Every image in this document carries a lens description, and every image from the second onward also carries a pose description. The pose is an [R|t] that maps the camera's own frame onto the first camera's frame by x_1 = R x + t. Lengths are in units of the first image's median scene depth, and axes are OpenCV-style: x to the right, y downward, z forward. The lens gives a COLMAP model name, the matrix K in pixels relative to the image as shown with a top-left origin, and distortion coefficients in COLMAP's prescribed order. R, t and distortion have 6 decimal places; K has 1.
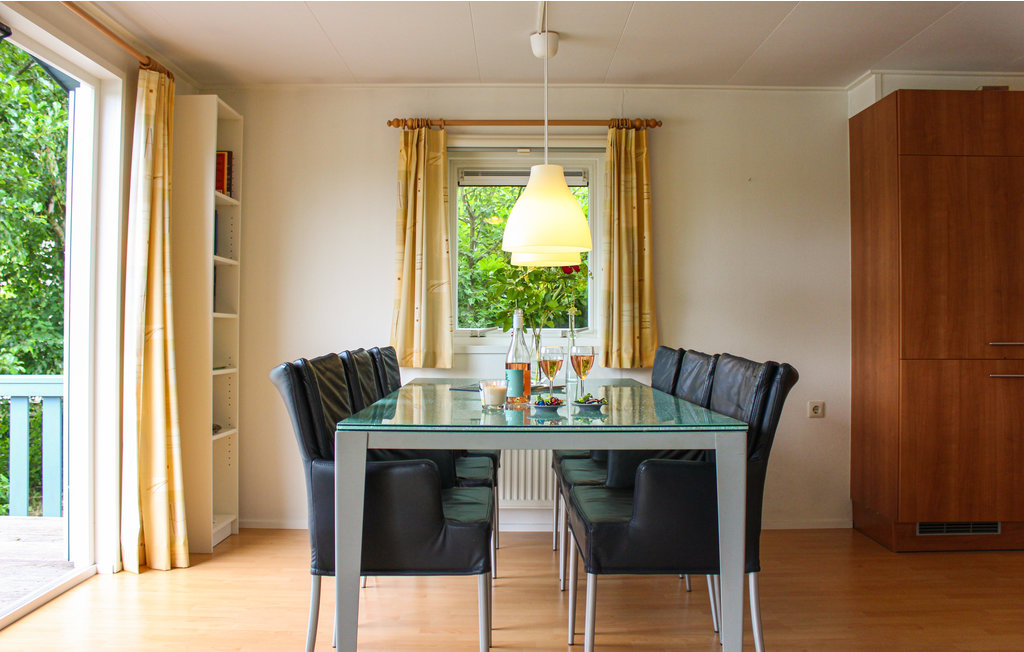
lens RADIAL K [[812.2, 0, 512.0], [0, 812.2, 326.0], [0, 0, 1]] dist [-0.113083, 0.000000]
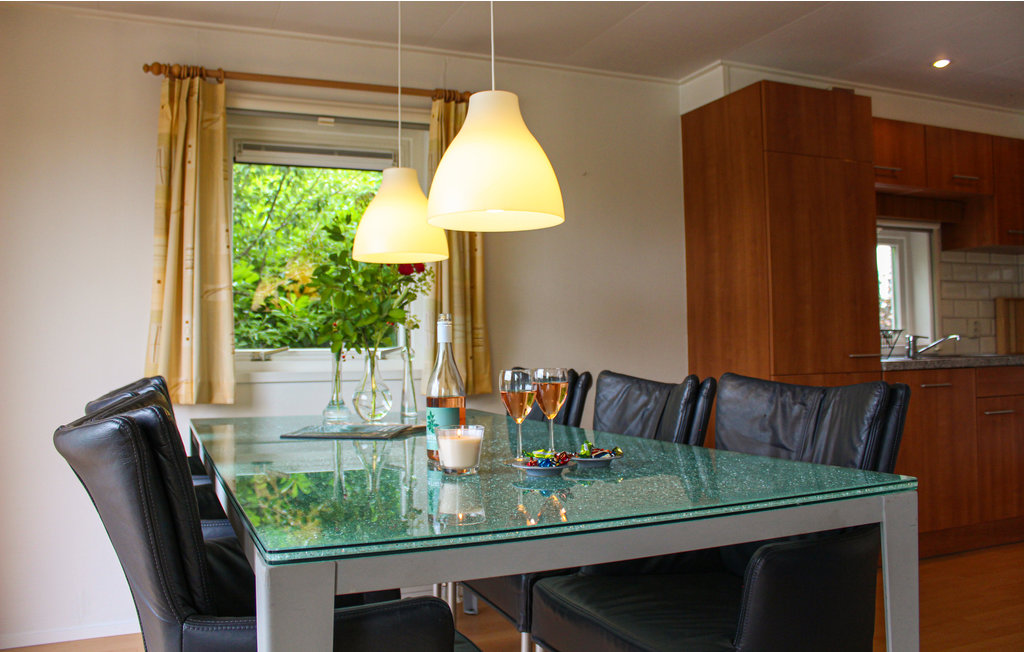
lens RADIAL K [[813.3, 0, 512.0], [0, 813.3, 326.0], [0, 0, 1]] dist [-0.167277, 0.144255]
pose [[0.927810, -0.004728, 0.373022, -0.110805], [0.015047, 0.999580, -0.024758, 0.003446], [-0.372748, 0.028583, 0.927492, 0.229078]]
